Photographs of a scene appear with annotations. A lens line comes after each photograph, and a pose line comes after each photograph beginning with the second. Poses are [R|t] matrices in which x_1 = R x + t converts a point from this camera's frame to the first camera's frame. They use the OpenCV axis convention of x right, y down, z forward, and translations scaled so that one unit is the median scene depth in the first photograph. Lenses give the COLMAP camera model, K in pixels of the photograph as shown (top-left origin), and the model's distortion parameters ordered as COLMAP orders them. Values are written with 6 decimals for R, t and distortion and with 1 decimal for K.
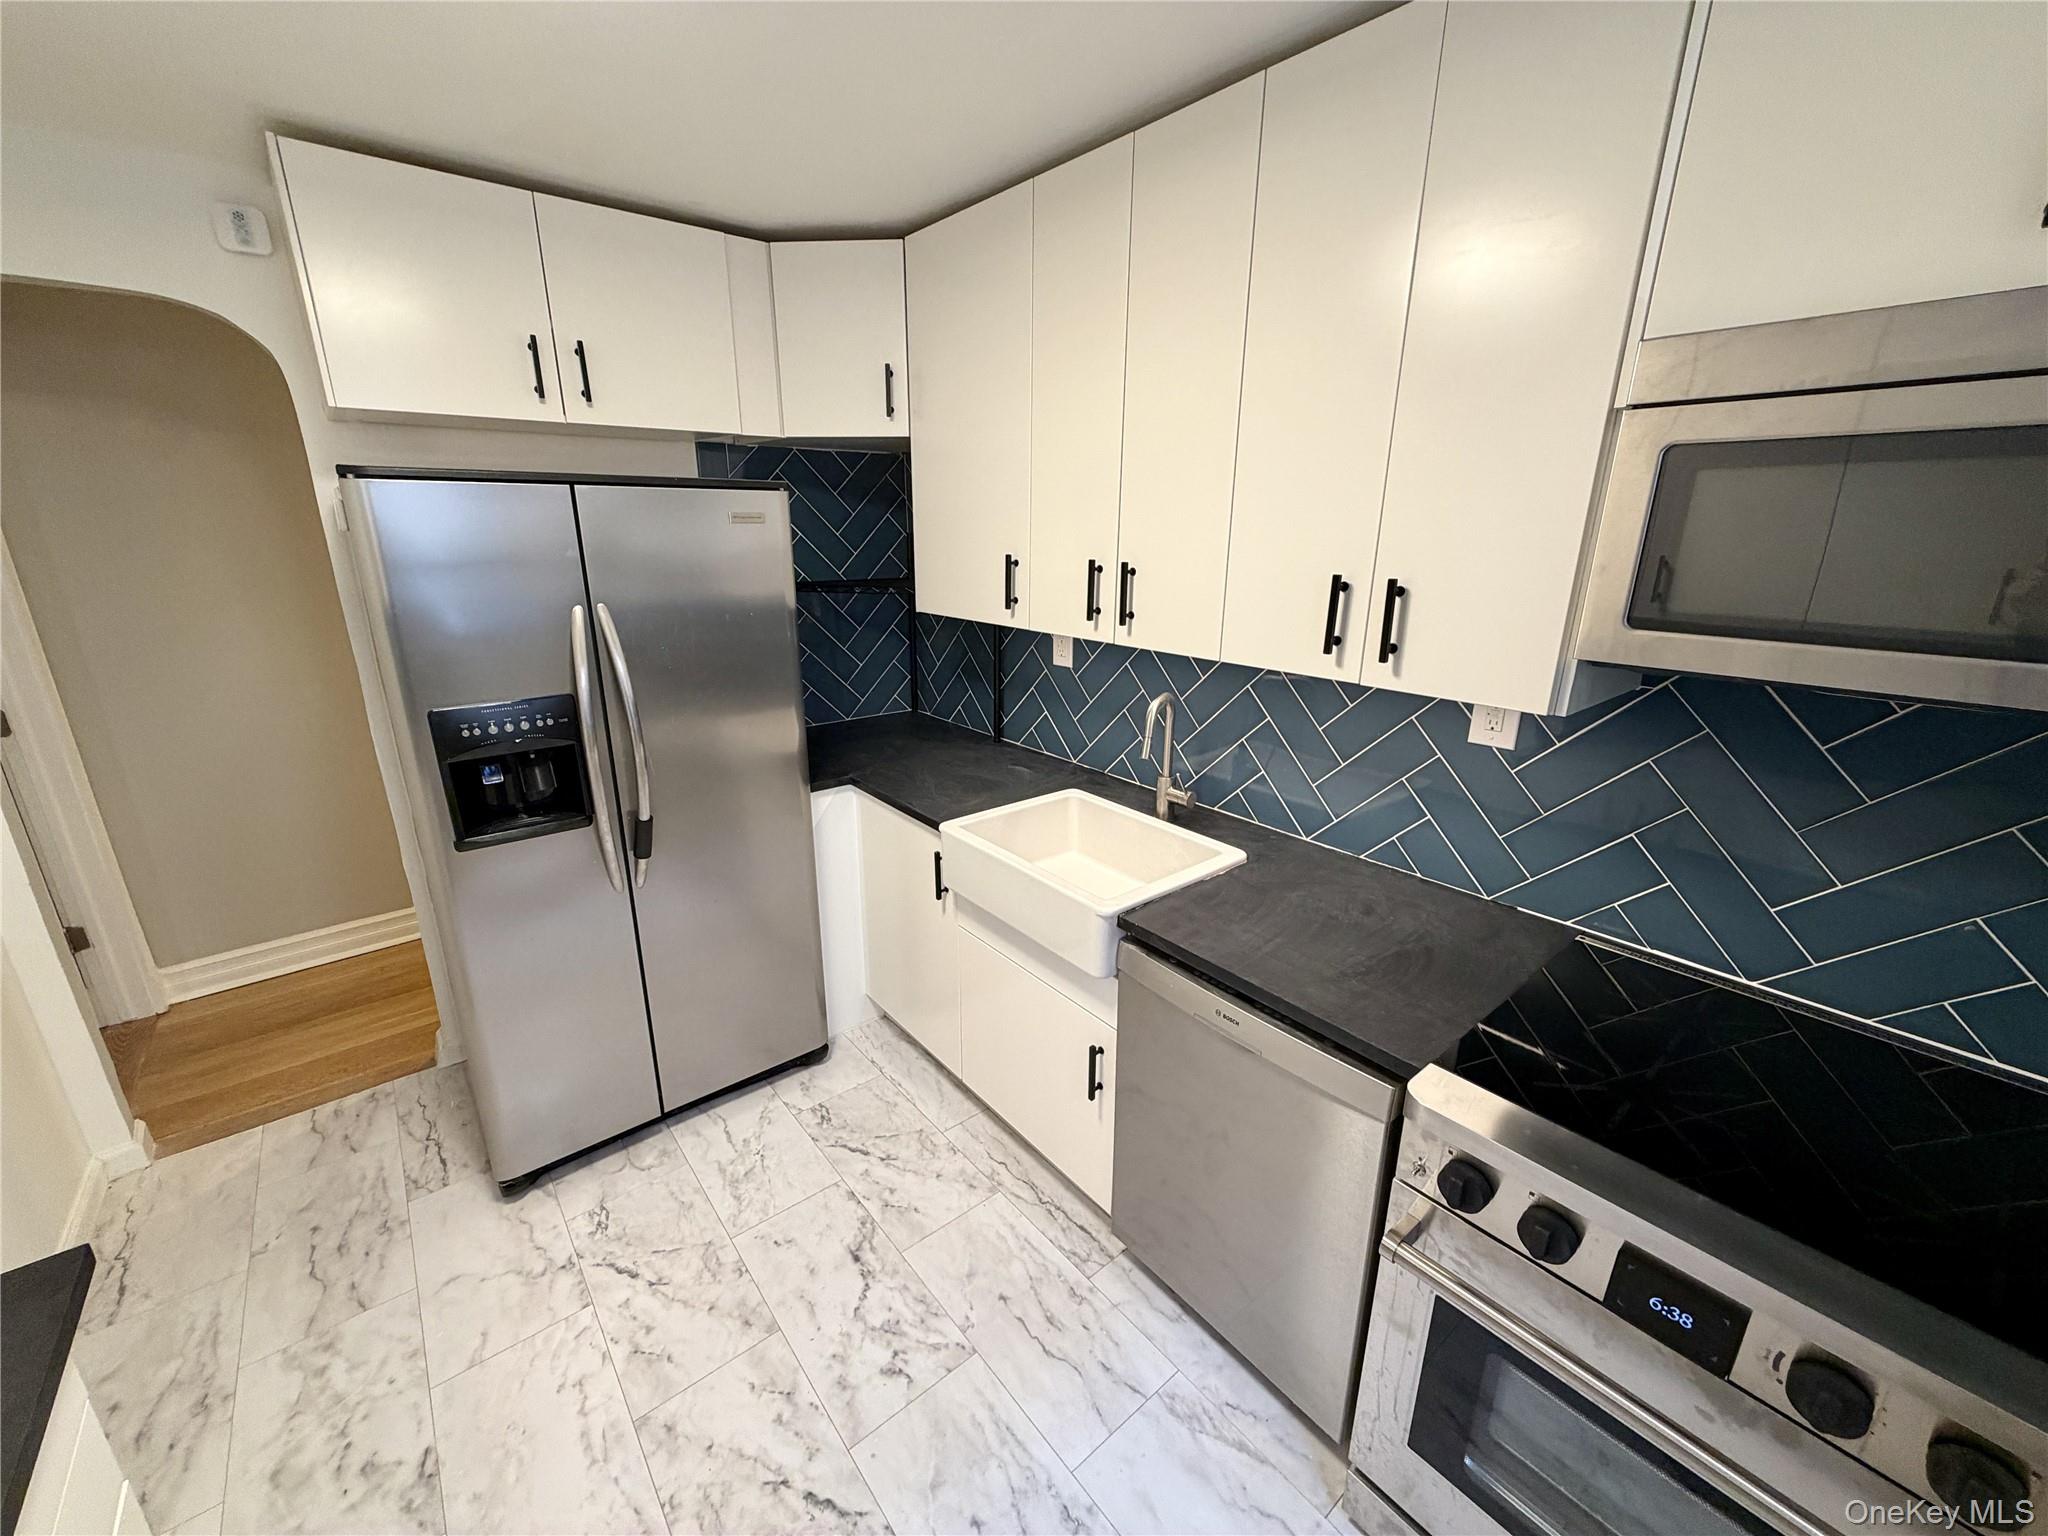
lens RADIAL K [[802.8, 0, 1014.1], [0, 802.8, 762.2], [0, 0, 1]] dist [-0.000120, 0.000126]
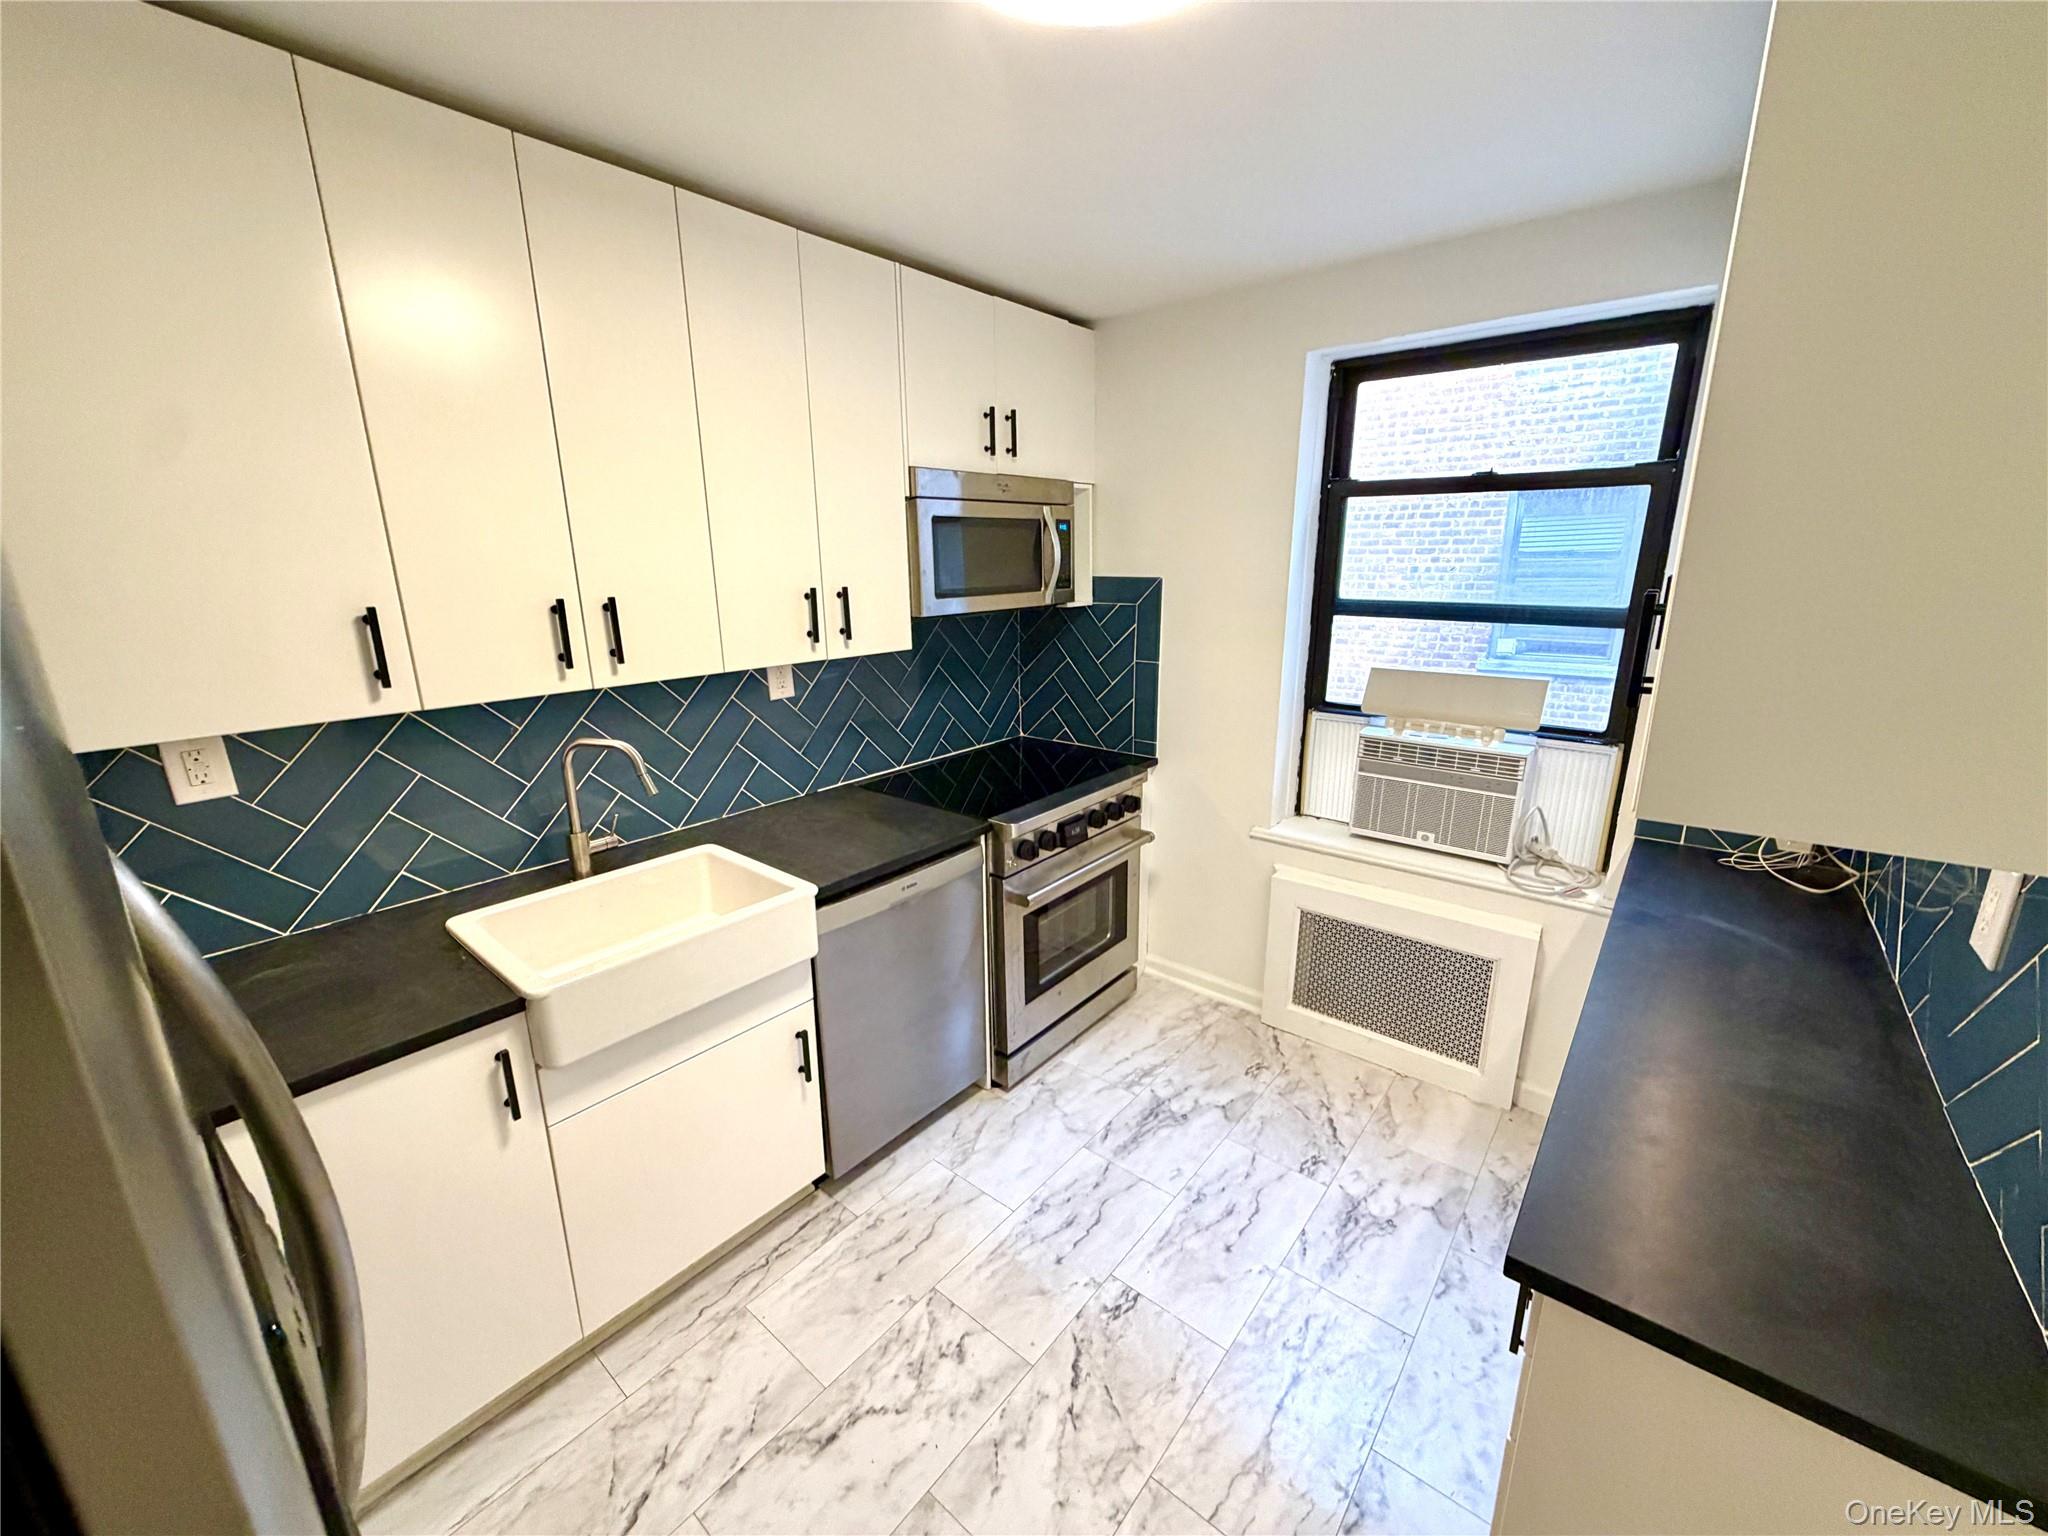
lens RADIAL K [[802.8, 0, 1014.1], [0, 802.8, 762.2], [0, 0, 1]] dist [-0.000120, 0.000126]
pose [[-0.177473, -0.248744, 0.952171, -0.938116], [0.294087, 0.909915, 0.292519, -0.220728], [-0.939157, 0.331936, -0.088332, 0.745053]]
